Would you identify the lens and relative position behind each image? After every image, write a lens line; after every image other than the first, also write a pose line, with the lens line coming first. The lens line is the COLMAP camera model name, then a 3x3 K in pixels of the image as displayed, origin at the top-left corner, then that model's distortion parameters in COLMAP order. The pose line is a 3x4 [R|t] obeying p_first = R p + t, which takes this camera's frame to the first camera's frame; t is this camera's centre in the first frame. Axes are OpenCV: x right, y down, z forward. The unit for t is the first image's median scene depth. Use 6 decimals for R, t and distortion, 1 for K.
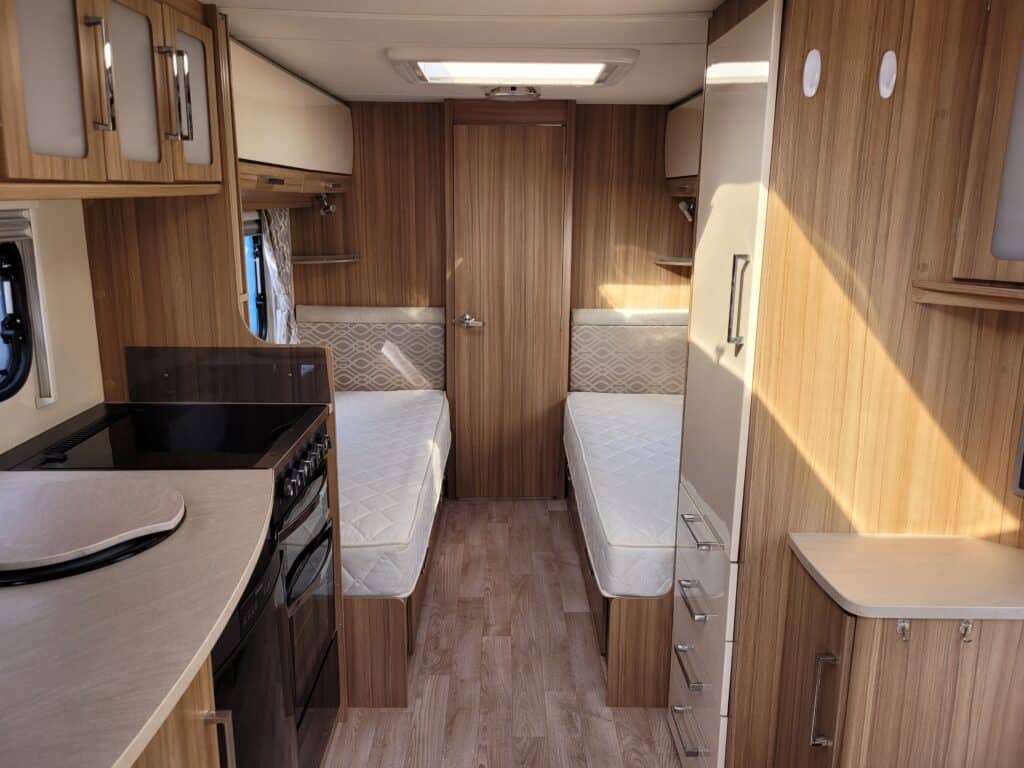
lens RADIAL K [[775.6, 0, 494.2], [0, 775.6, 382.3], [0, 0, 1]] dist [0.036853, -0.027890]
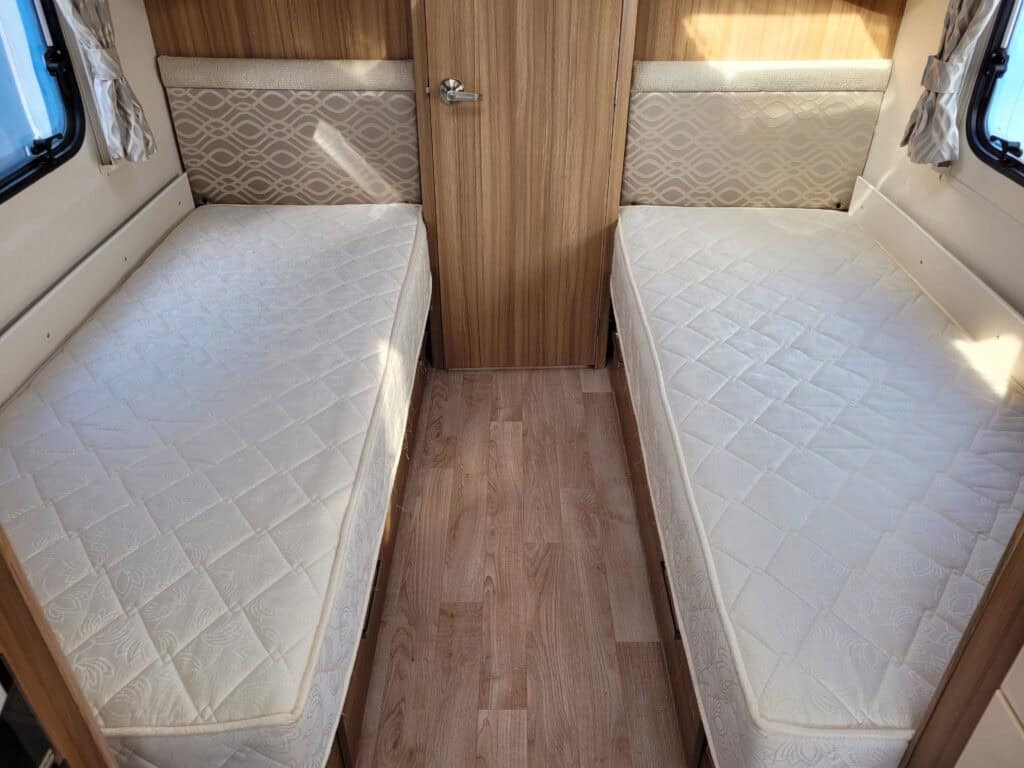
lens RADIAL K [[775.6, 0, 500.3], [0, 775.6, 385.5], [0, 0, 1]] dist [0.036853, -0.027890]
pose [[0.999966, -0.002733, -0.007834, 0.004734], [0.005286, 0.937606, 0.347659, -0.071940], [0.006395, -0.347689, 0.937588, 0.373541]]
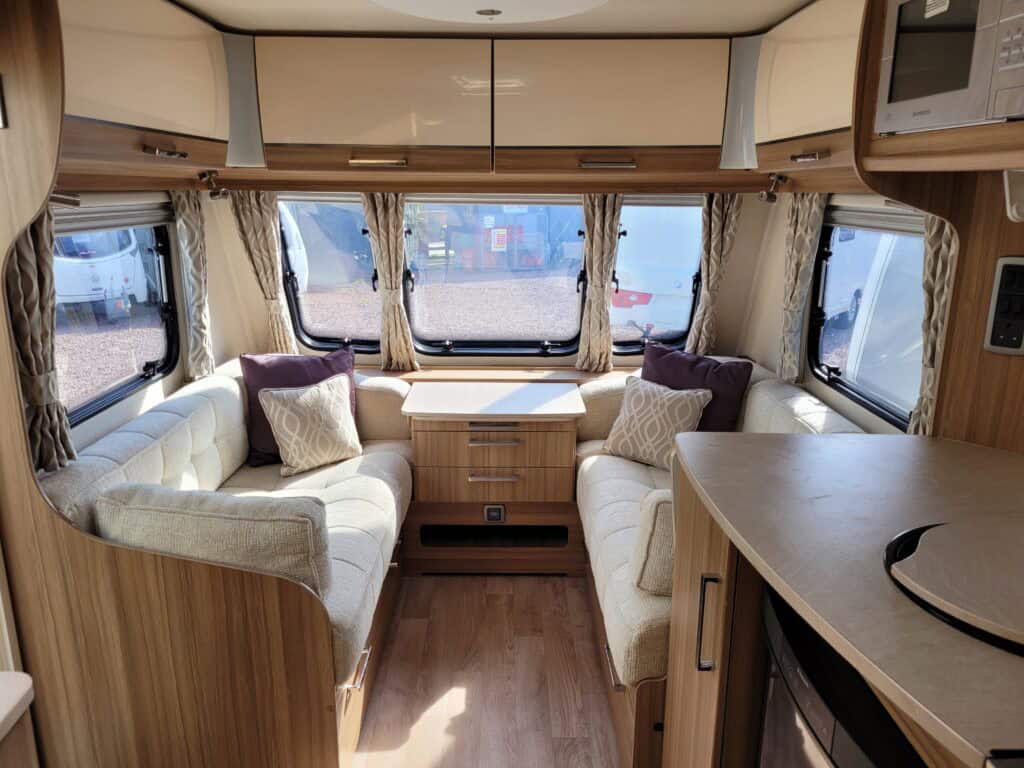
lens RADIAL K [[775.6, 0, 511.2], [0, 775.6, 380.6], [0, 0, 1]] dist [0.036853, -0.027890]
pose [[-0.999846, -0.001869, -0.017441, 0.004752], [-0.009462, 0.894699, 0.446569, -0.283684], [0.014770, 0.446666, -0.894579, 1.263891]]
